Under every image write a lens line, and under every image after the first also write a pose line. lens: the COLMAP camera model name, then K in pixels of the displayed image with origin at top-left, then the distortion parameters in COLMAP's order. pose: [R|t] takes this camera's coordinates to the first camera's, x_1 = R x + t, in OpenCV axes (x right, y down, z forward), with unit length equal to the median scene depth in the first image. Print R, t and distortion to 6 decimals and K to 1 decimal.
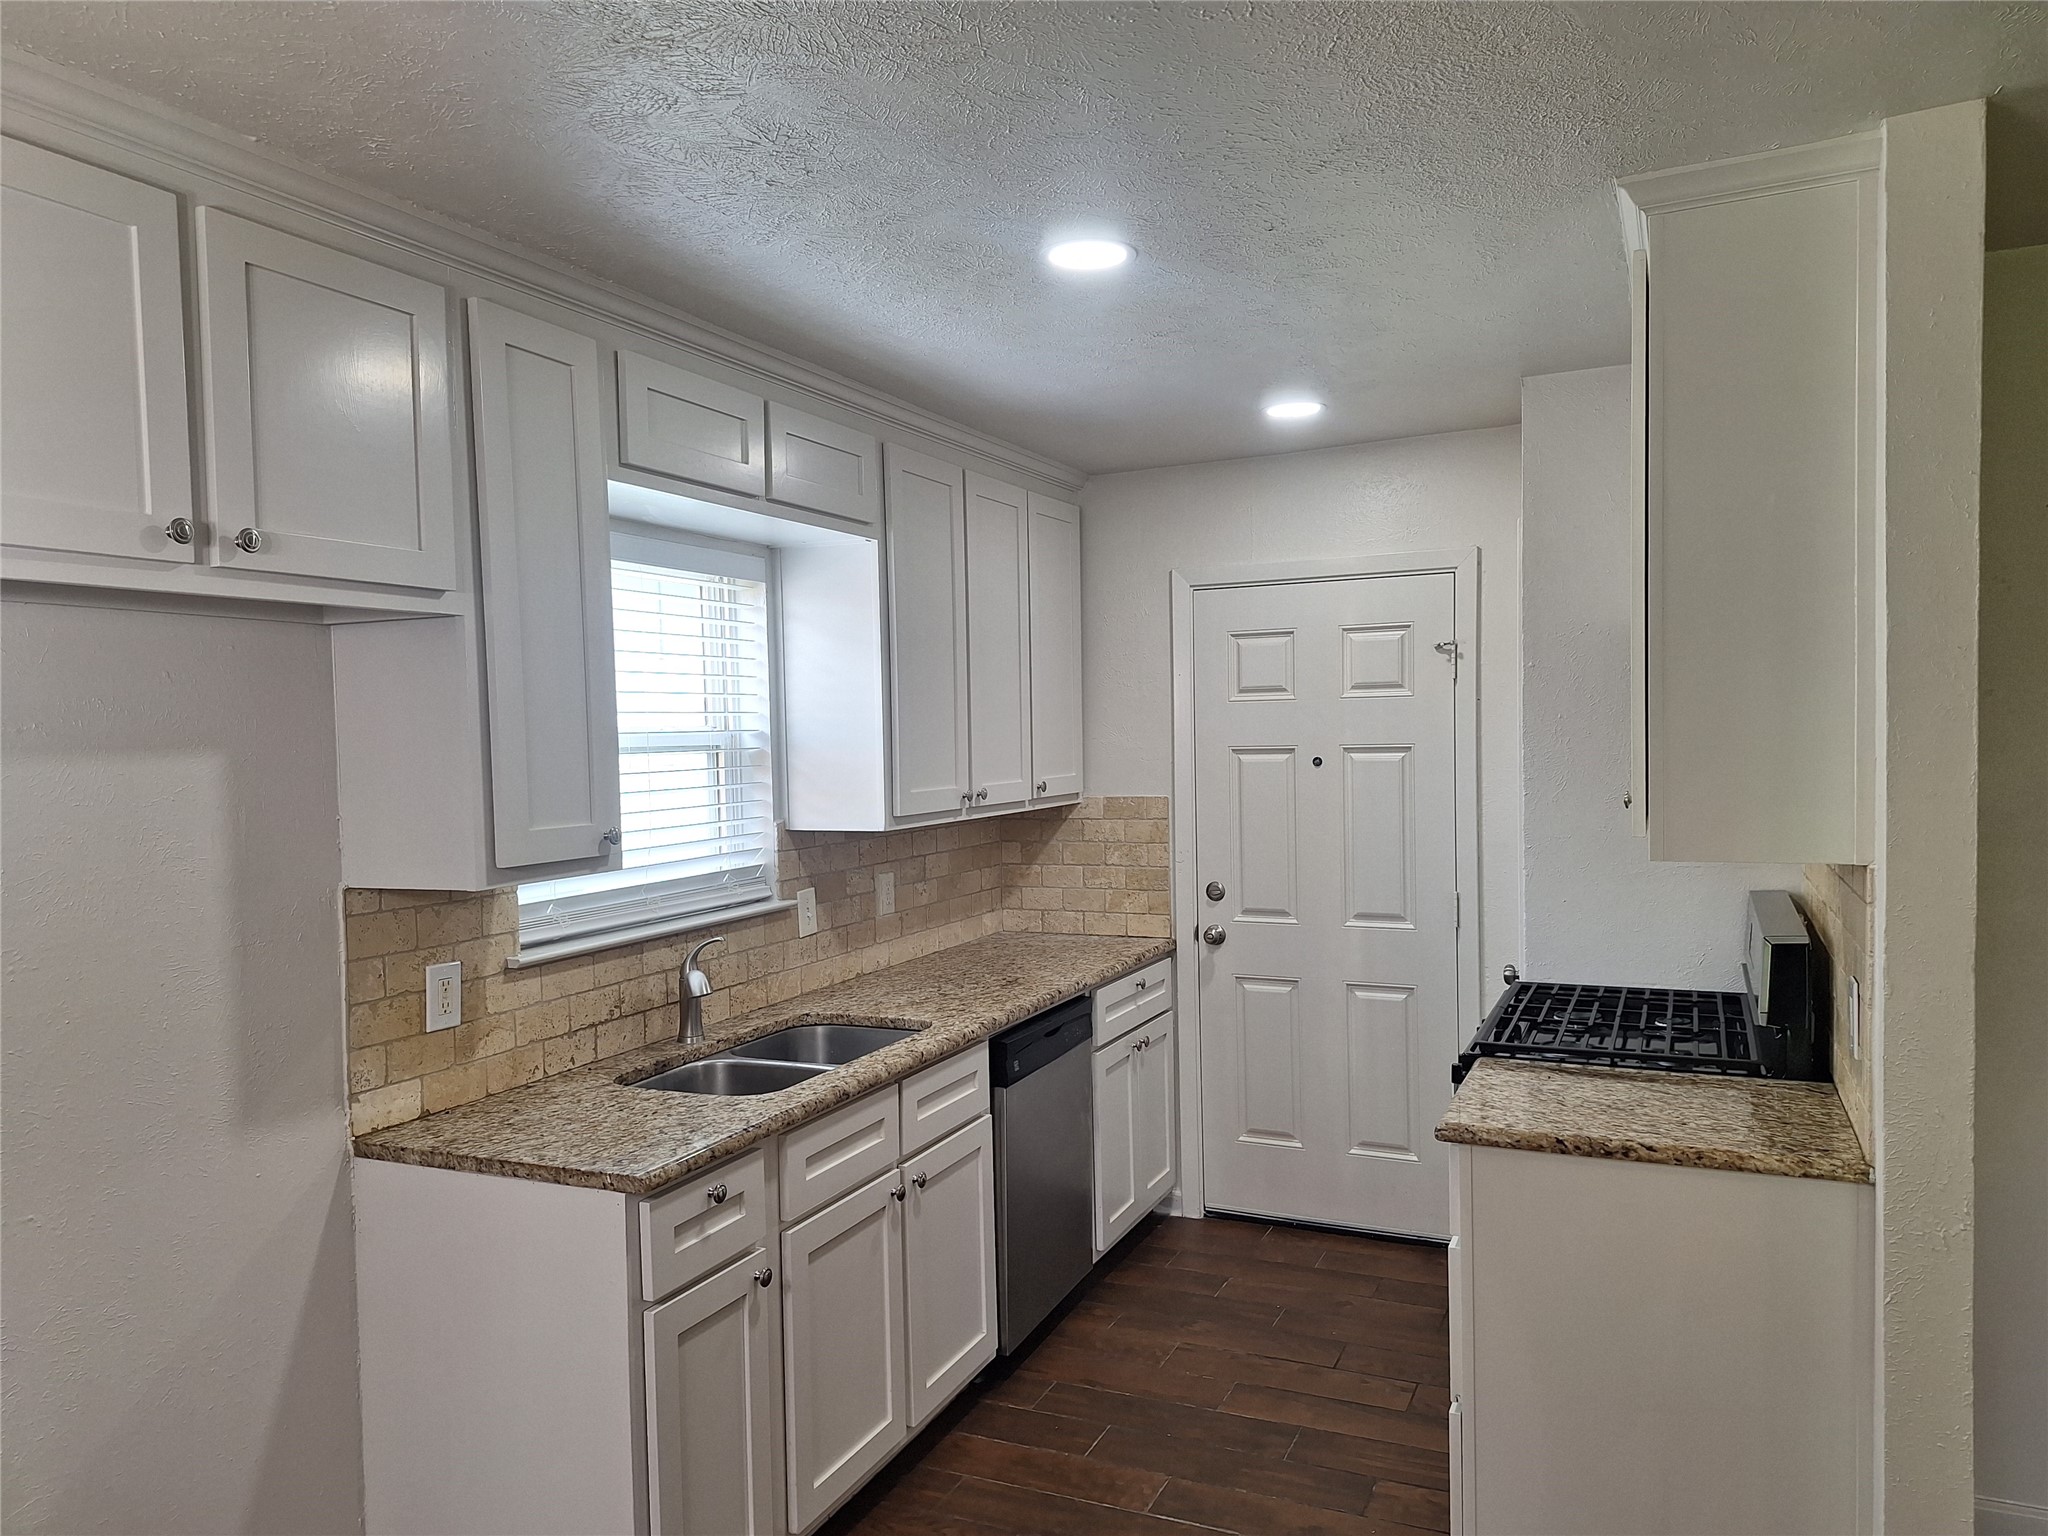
lens RADIAL K [[1377.9, 0, 1035.2], [0, 1377.9, 771.3], [0, 0, 1]] dist [0.146430, -0.187109]
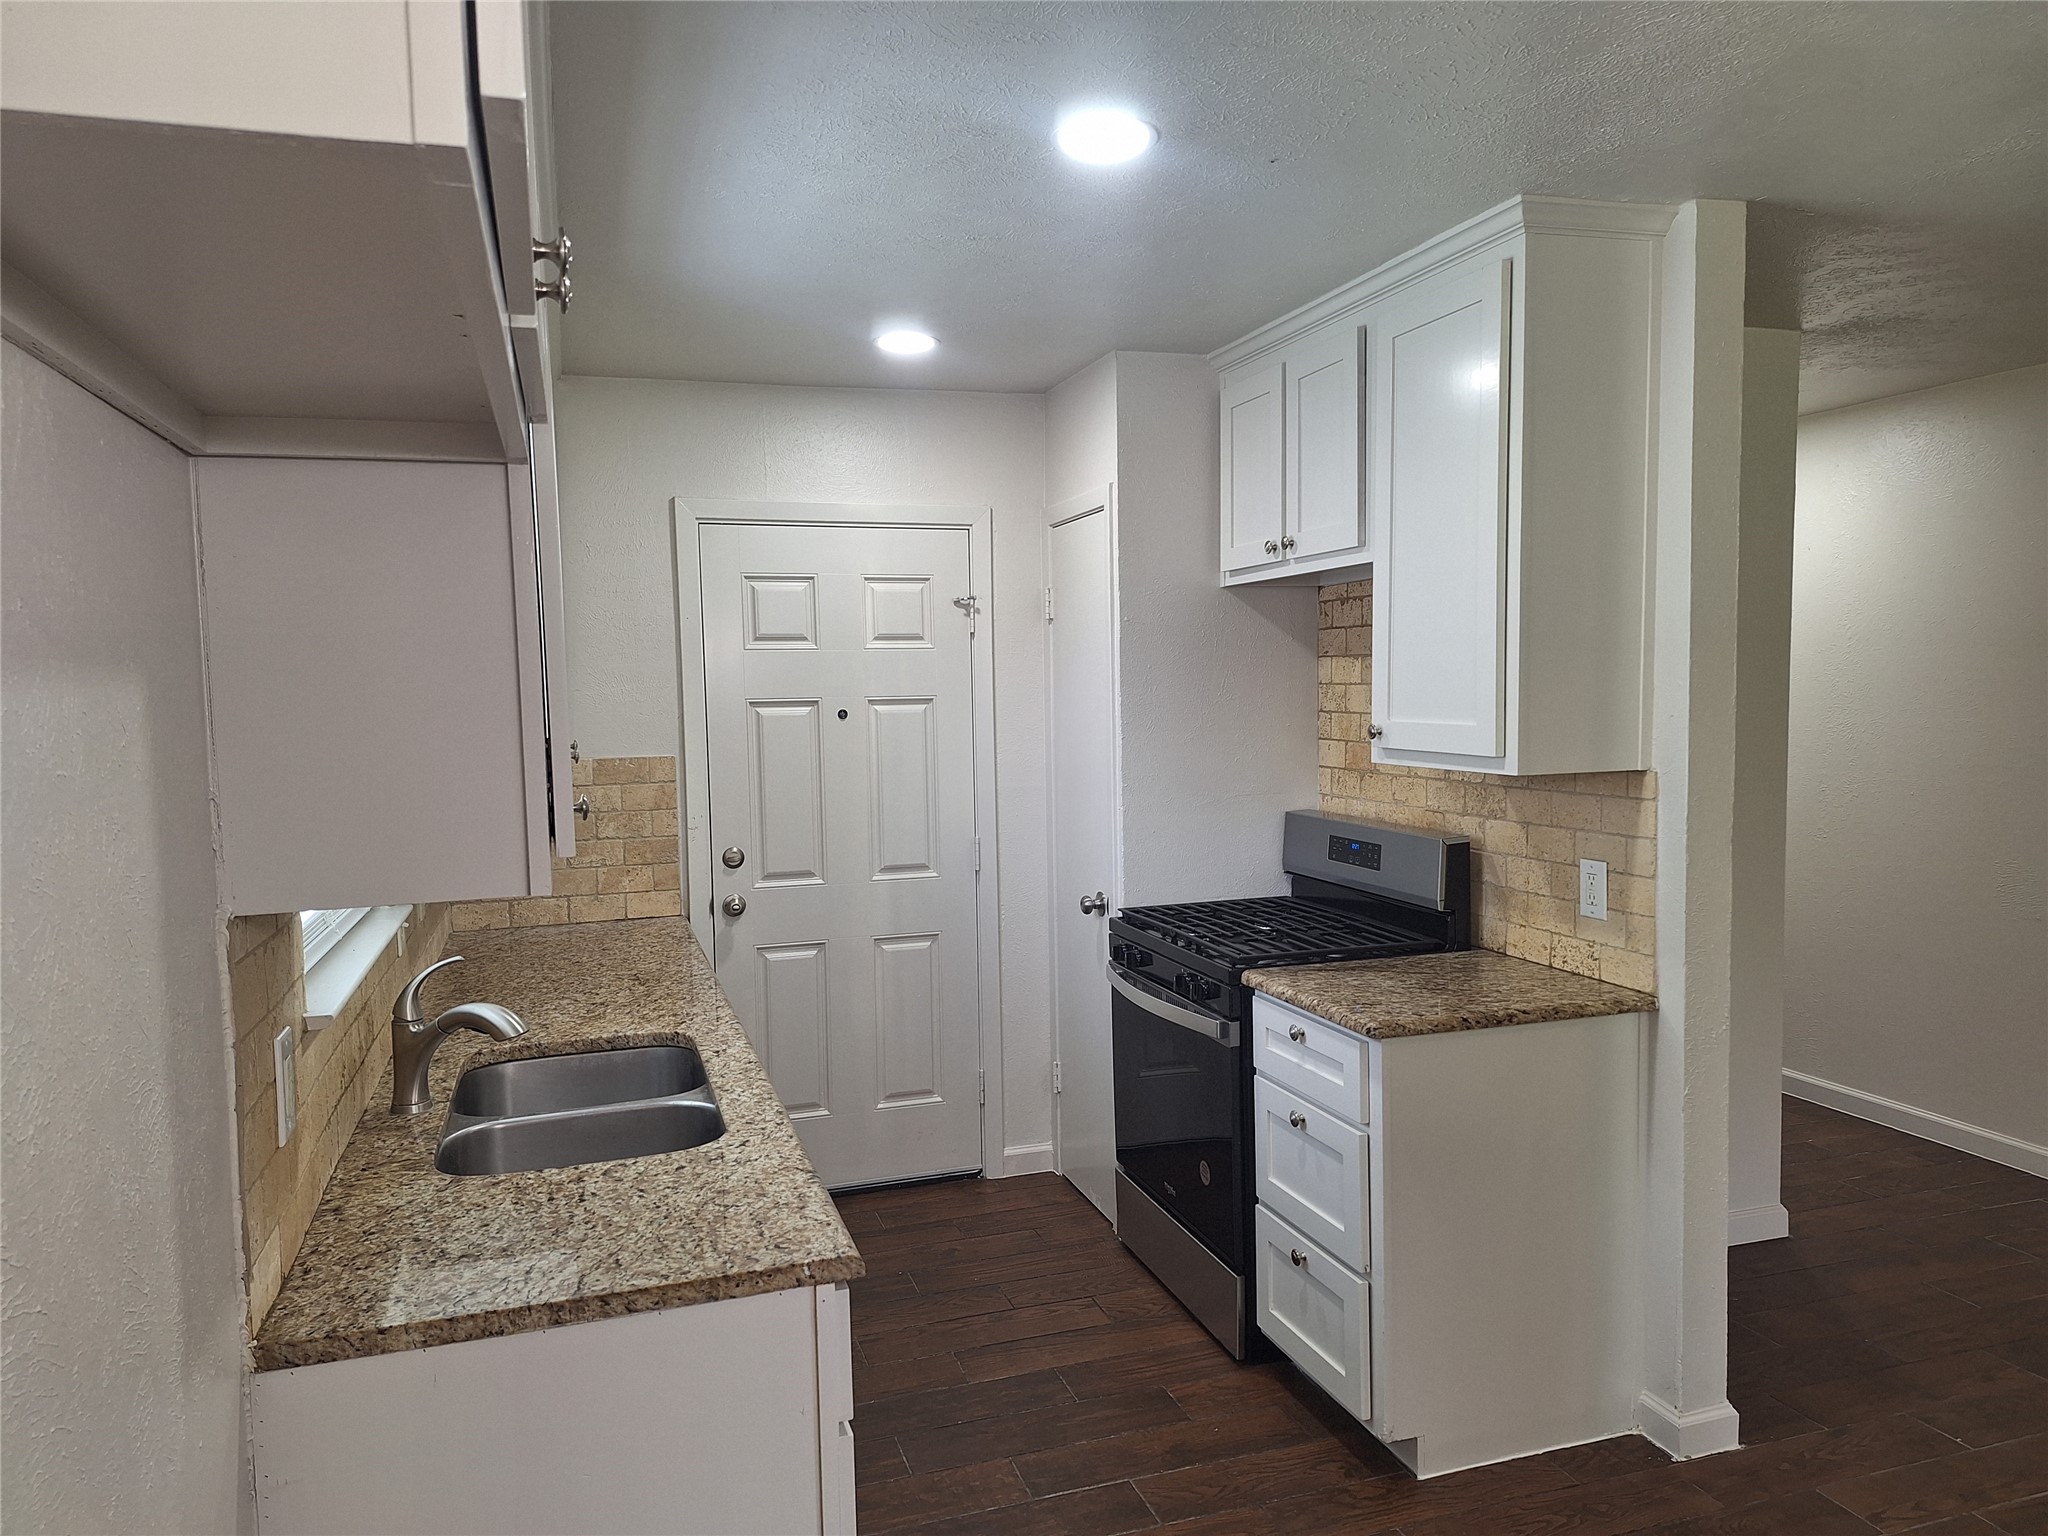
lens RADIAL K [[1377.9, 0, 1035.2], [0, 1377.9, 771.3], [0, 0, 1]] dist [0.146430, -0.187109]
pose [[0.746721, -0.035878, 0.664169, -0.491482], [0.022334, 0.999334, 0.028873, 0.011492], [-0.664763, -0.006727, 0.747024, 0.277337]]
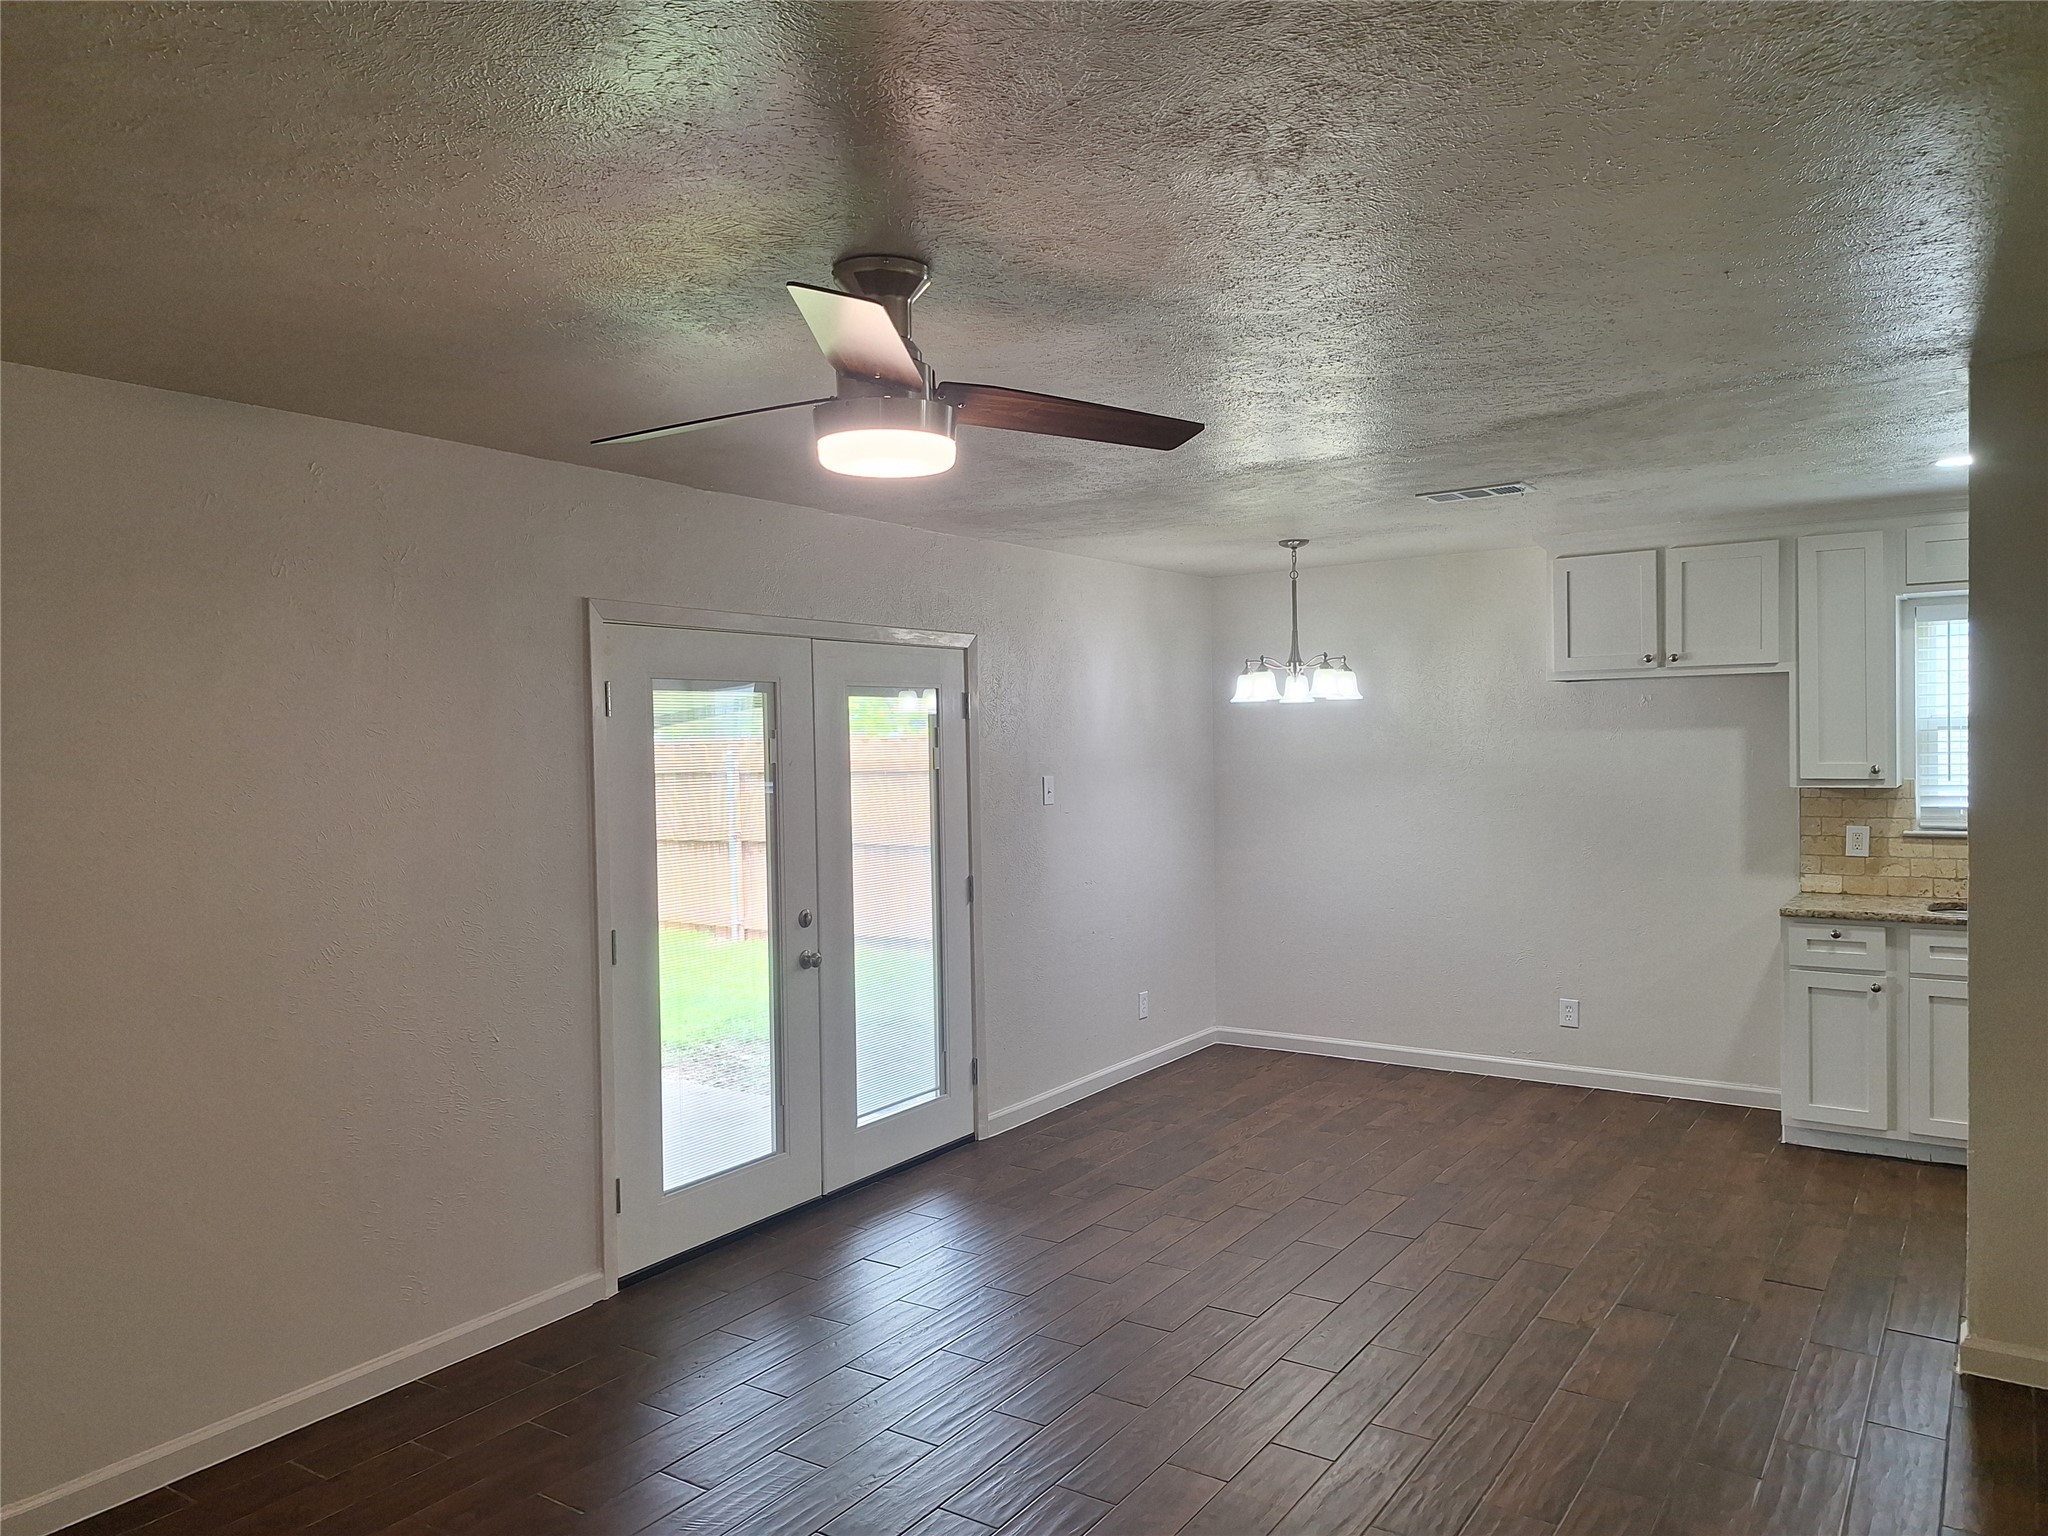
lens RADIAL K [[1377.9, 0, 1035.2], [0, 1377.9, 771.3], [0, 0, 1]] dist [0.146430, -0.187109]
pose [[-0.158807, 0.049065, -0.986090, 1.575205], [-0.001974, 0.998747, 0.050013, -0.043001], [0.987308, 0.009889, -0.158511, 0.088000]]
